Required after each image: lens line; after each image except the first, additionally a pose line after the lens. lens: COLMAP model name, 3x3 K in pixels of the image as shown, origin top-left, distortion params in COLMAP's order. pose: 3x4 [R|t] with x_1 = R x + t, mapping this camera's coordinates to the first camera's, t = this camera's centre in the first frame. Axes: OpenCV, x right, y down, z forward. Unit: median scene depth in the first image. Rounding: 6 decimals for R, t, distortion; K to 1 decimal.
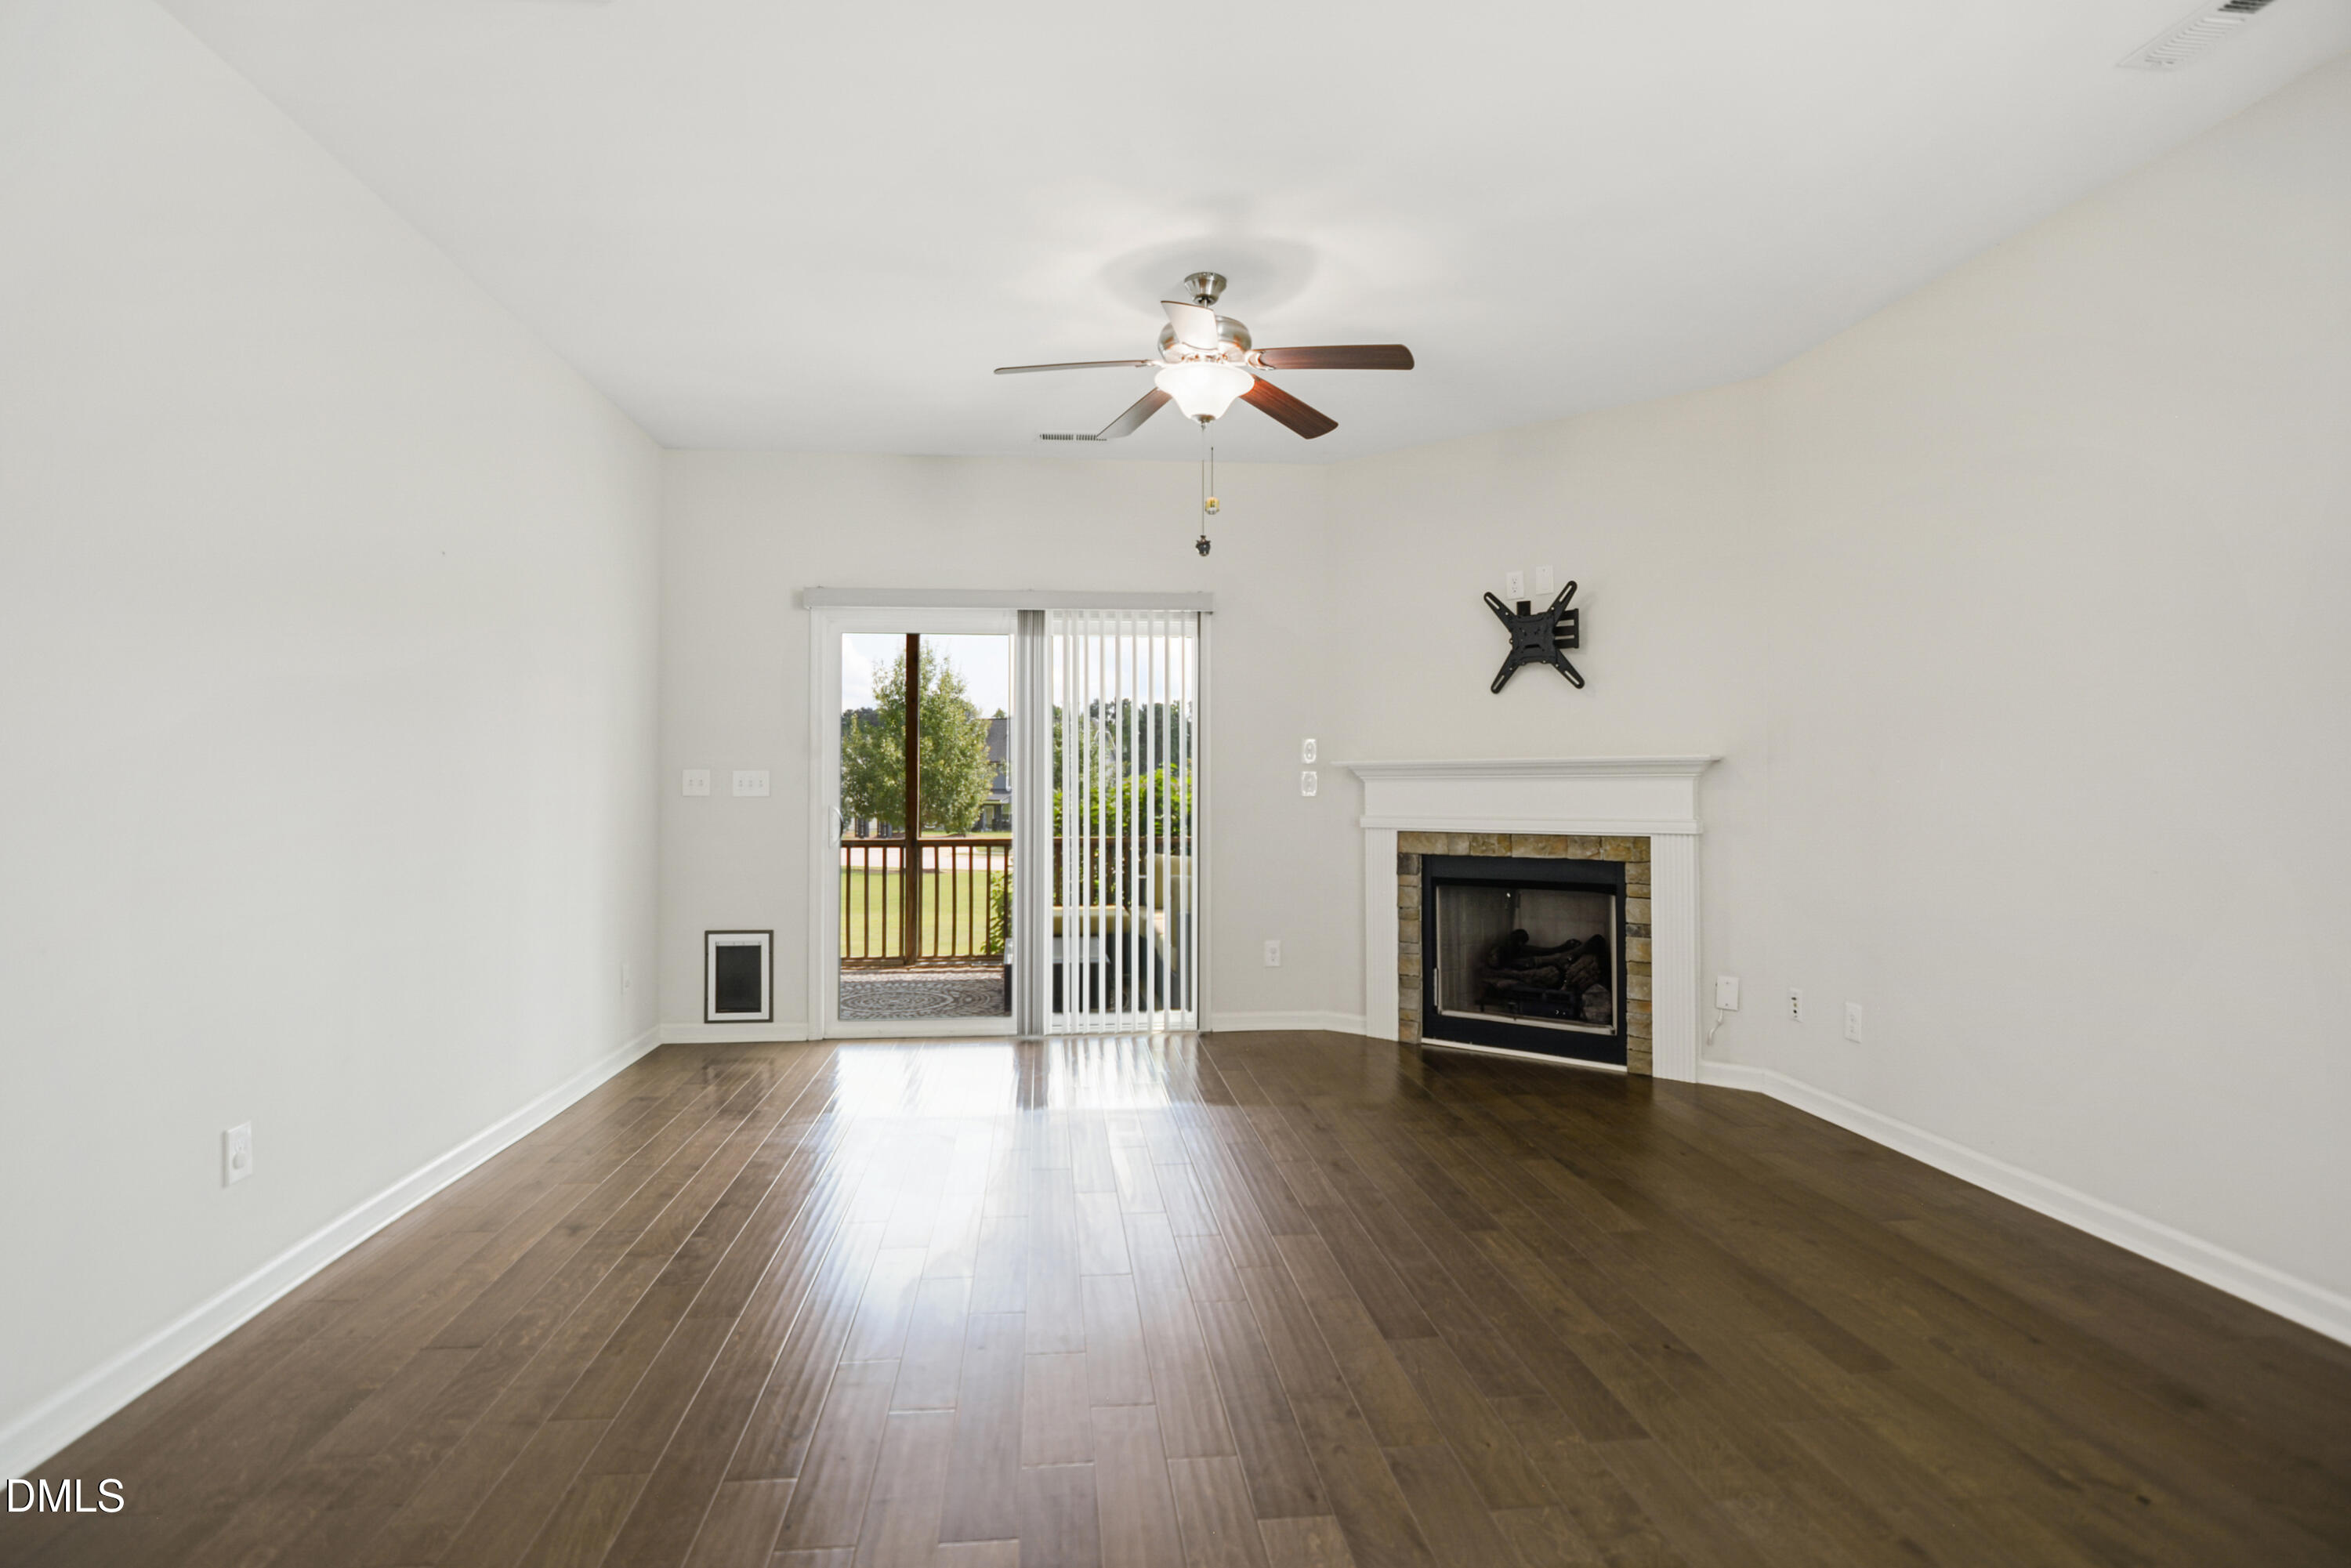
lens RADIAL K [[1156.1, 0, 1172.4], [0, 1156.1, 773.3], [0, 0, 1]] dist [-0.022612, 0.004015]
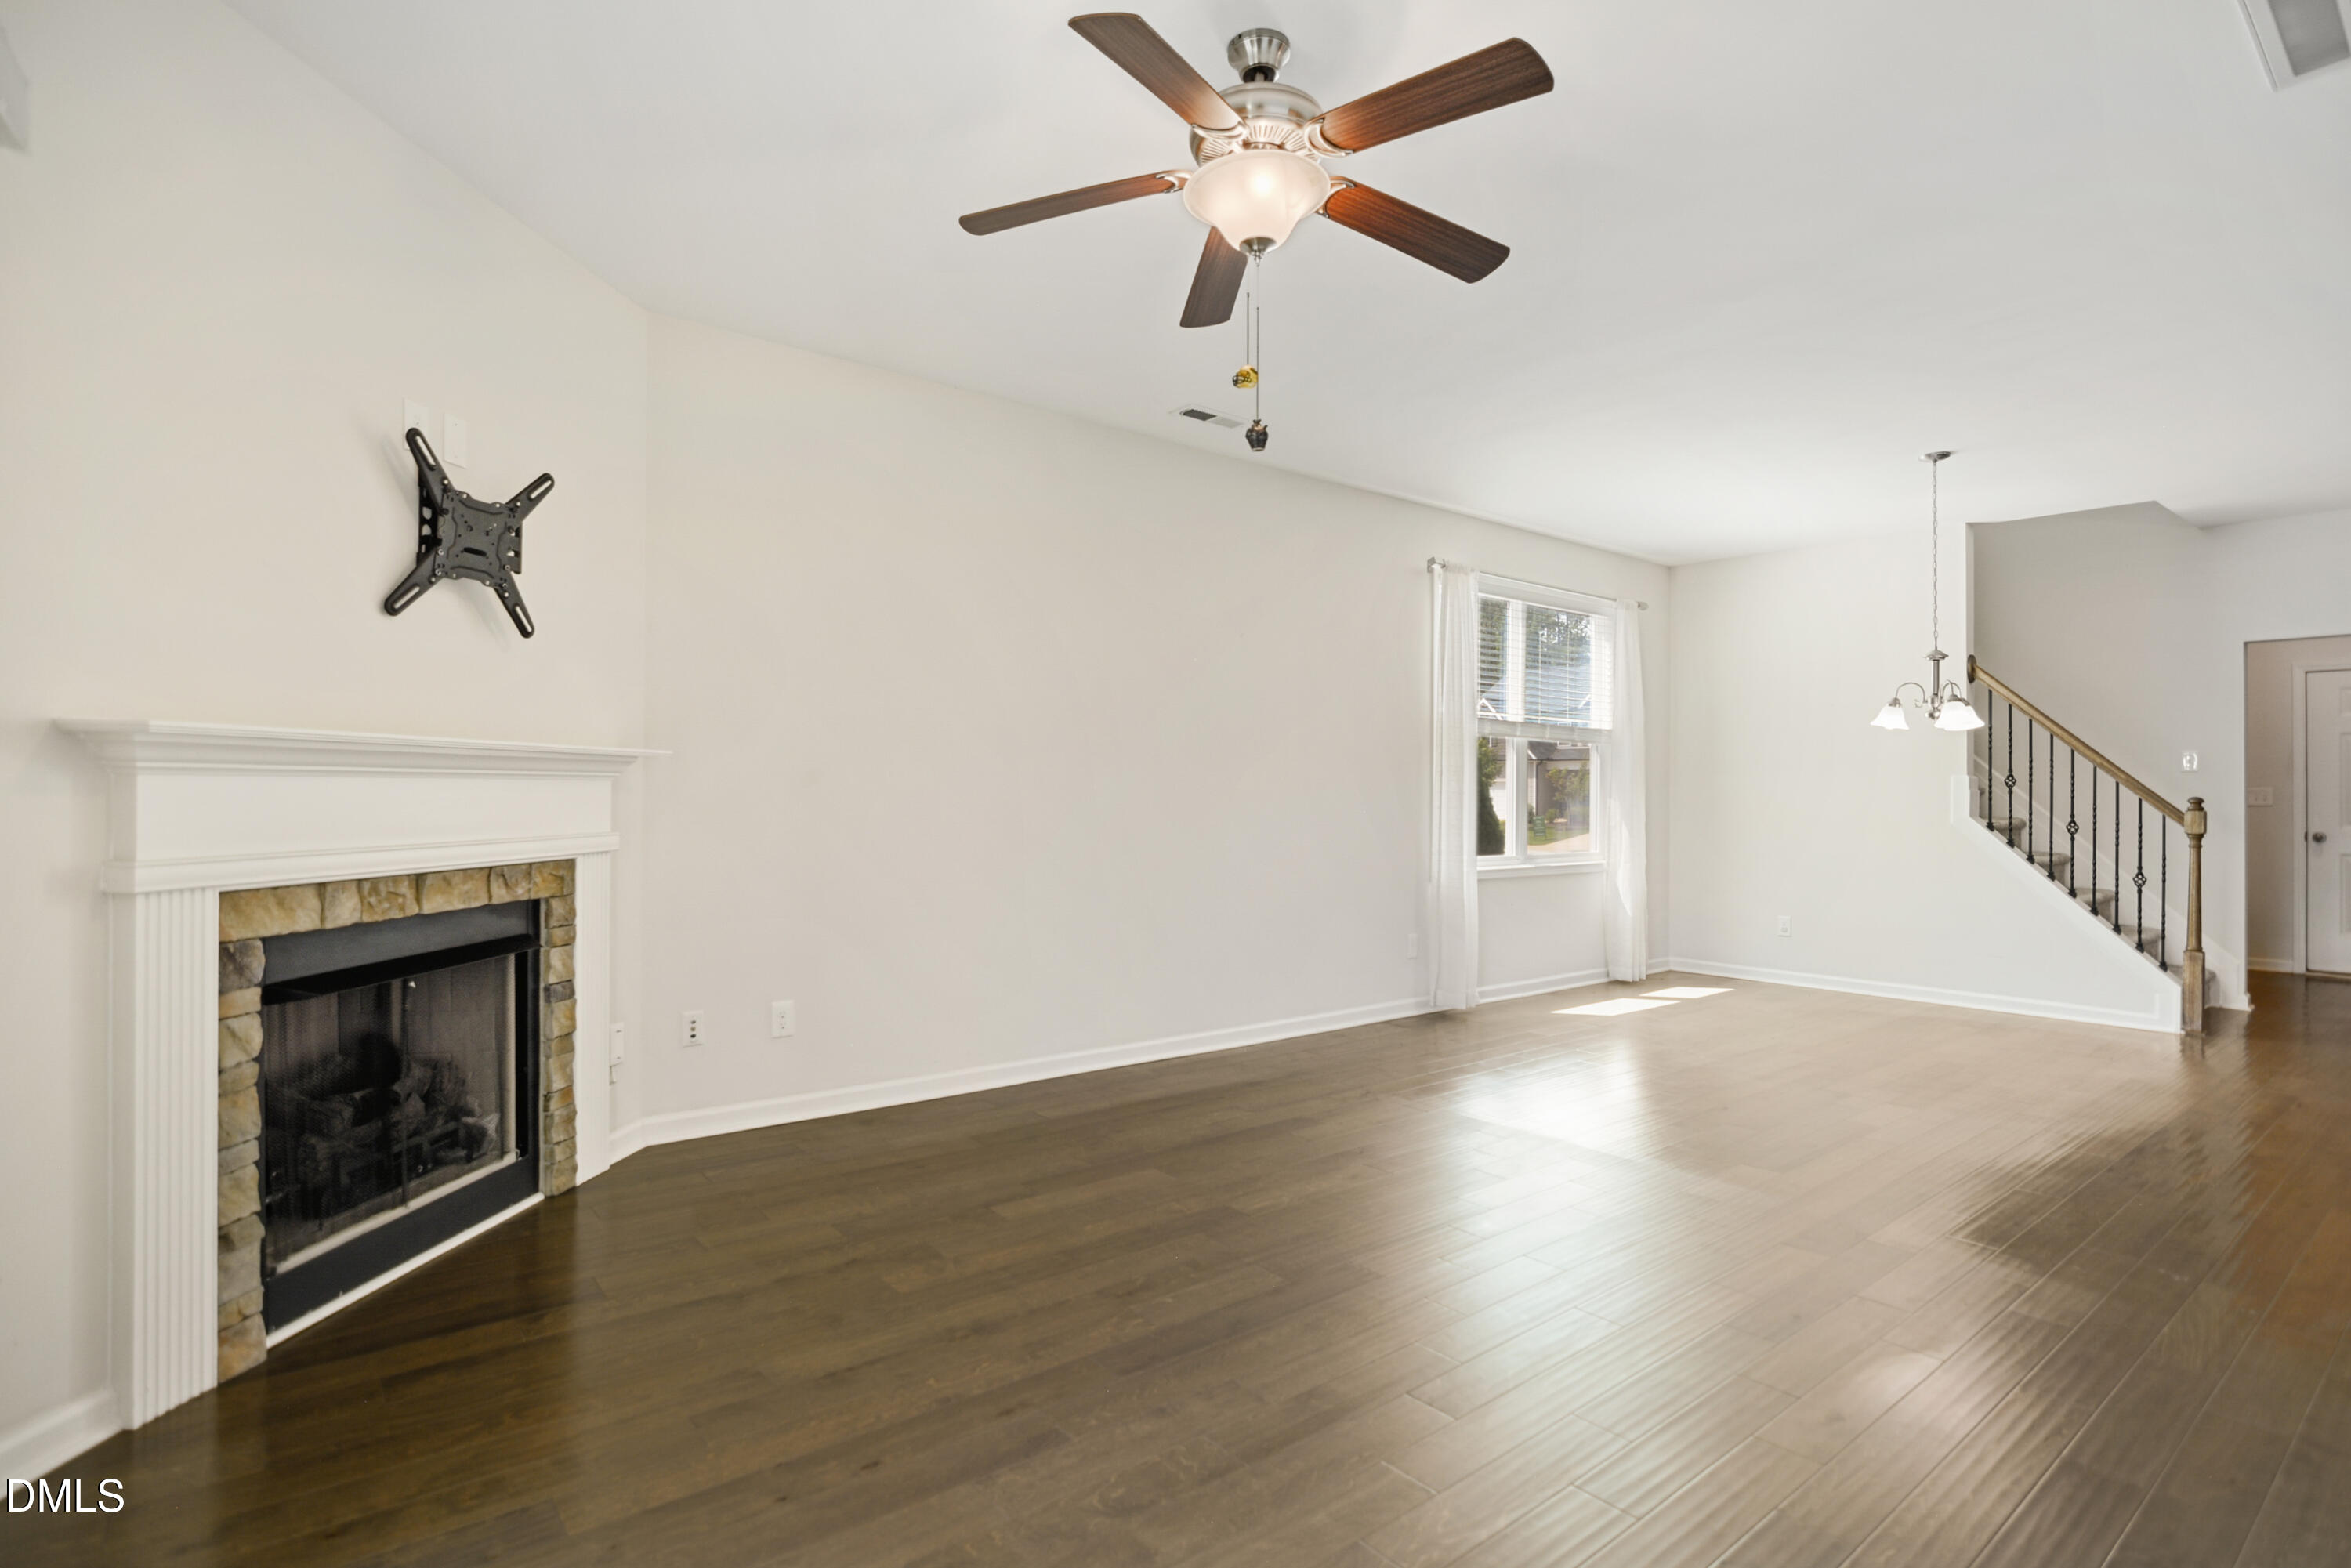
lens RADIAL K [[1156.1, 0, 1172.0], [0, 1156.1, 787.8], [0, 0, 1]] dist [-0.022612, 0.004015]
pose [[-0.526278, 0.001366, 0.850311, -0.367971], [-0.014461, 0.999840, -0.010556, 0.011700], [-0.850189, -0.017852, -0.526174, 0.980210]]
